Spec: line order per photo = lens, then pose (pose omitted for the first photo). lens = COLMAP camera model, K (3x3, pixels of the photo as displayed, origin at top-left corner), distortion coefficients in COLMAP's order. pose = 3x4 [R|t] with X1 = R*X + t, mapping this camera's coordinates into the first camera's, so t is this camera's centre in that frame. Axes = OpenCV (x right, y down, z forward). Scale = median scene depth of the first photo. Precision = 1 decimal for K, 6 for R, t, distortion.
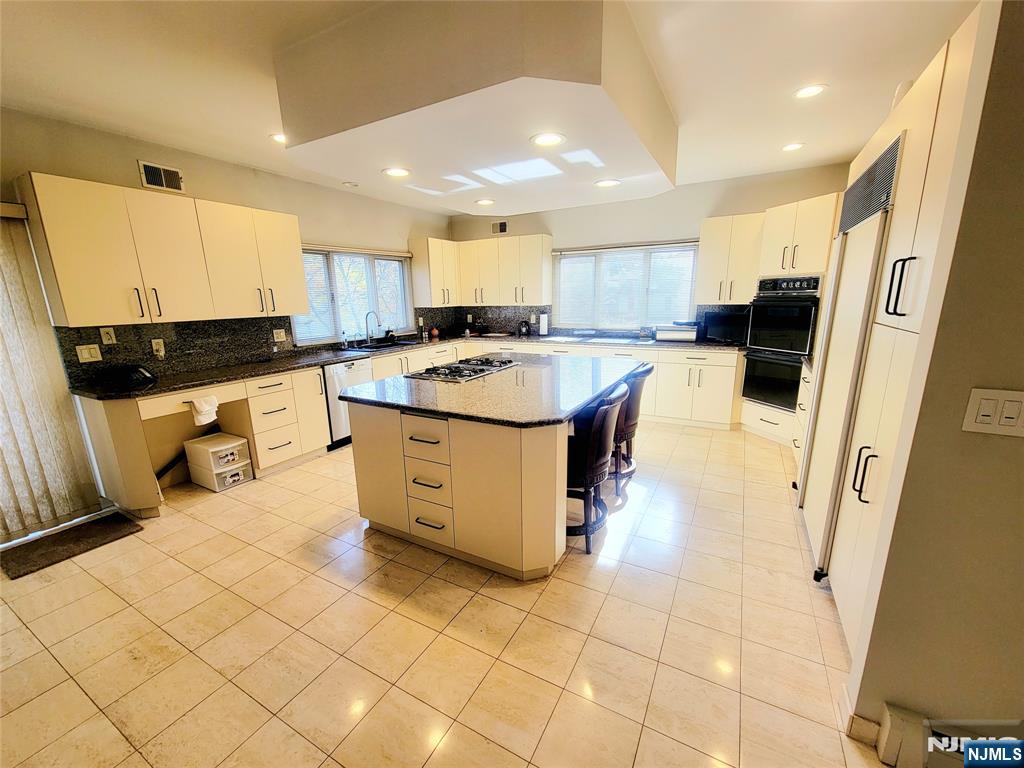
lens RADIAL K [[417.7, 0, 510.7], [0, 417.7, 395.7], [0, 0, 1]] dist [-0.002322, -0.000678]
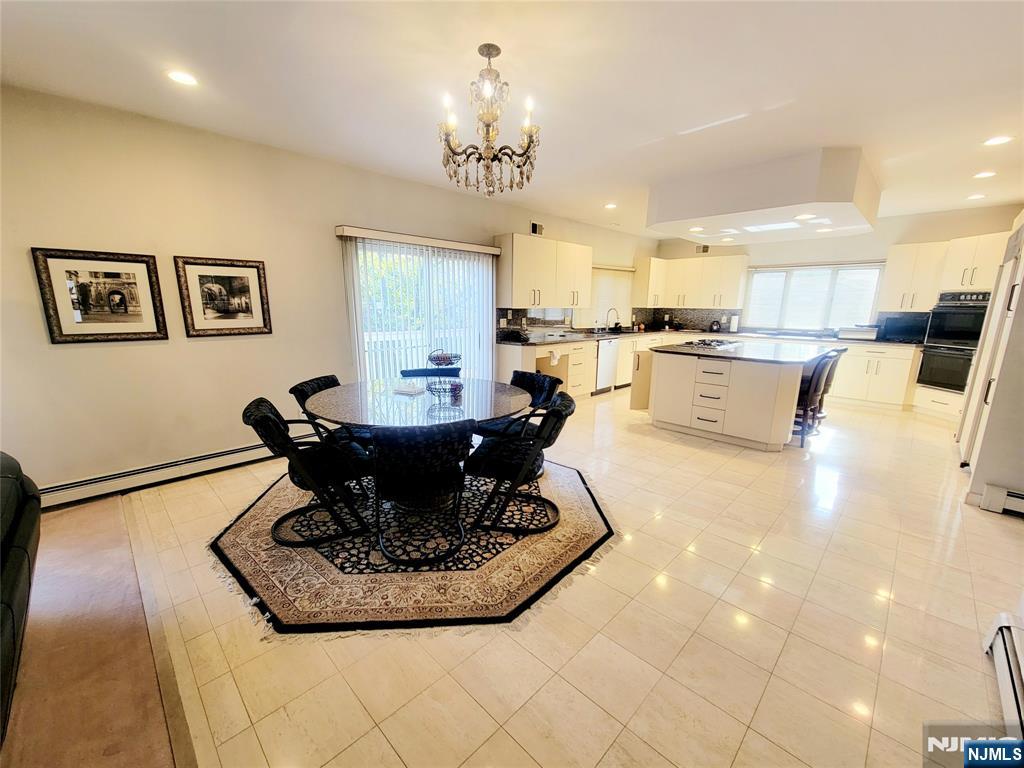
lens RADIAL K [[417.7, 0, 510.7], [0, 417.7, 395.7], [0, 0, 1]] dist [-0.002322, -0.000678]
pose [[0.961627, 0.085648, -0.260650, -0.270197], [-0.089670, 0.995965, -0.003552, 0.138121], [0.259294, 0.026788, 0.965427, -0.491831]]
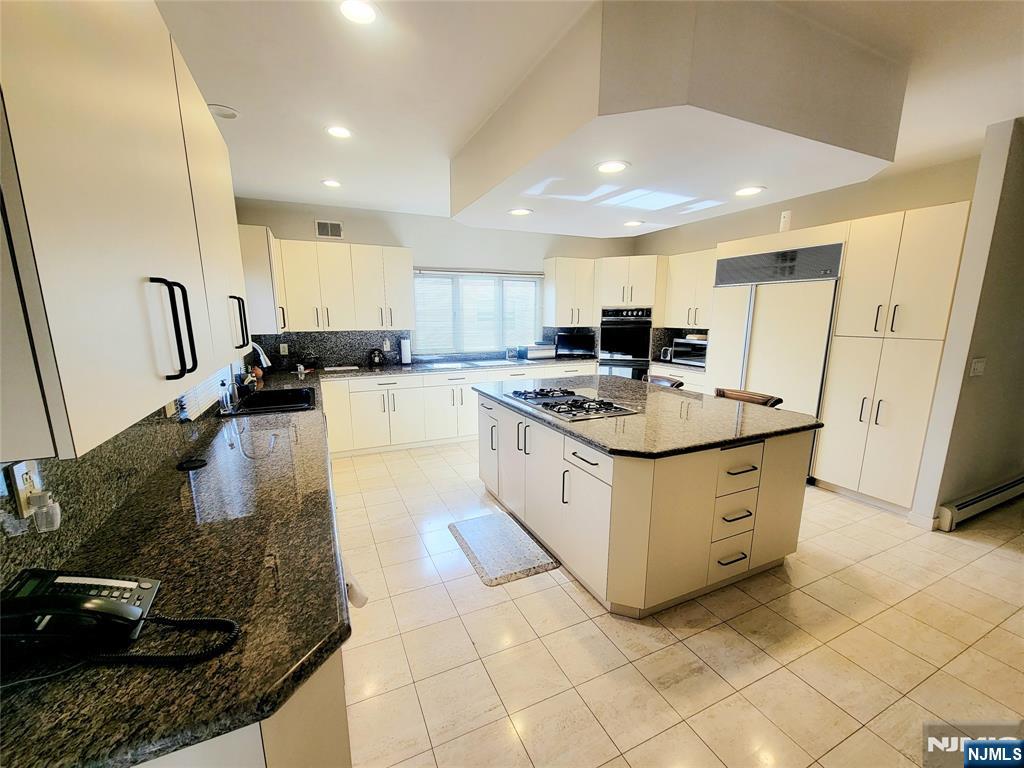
lens RADIAL K [[417.7, 0, 510.7], [0, 417.7, 395.7], [0, 0, 1]] dist [-0.002322, -0.000678]
pose [[0.596185, -0.135878, 0.791265, -0.571077], [0.177706, 0.983461, 0.034989, -0.085567], [-0.782933, 0.119753, 0.610471, 0.372490]]
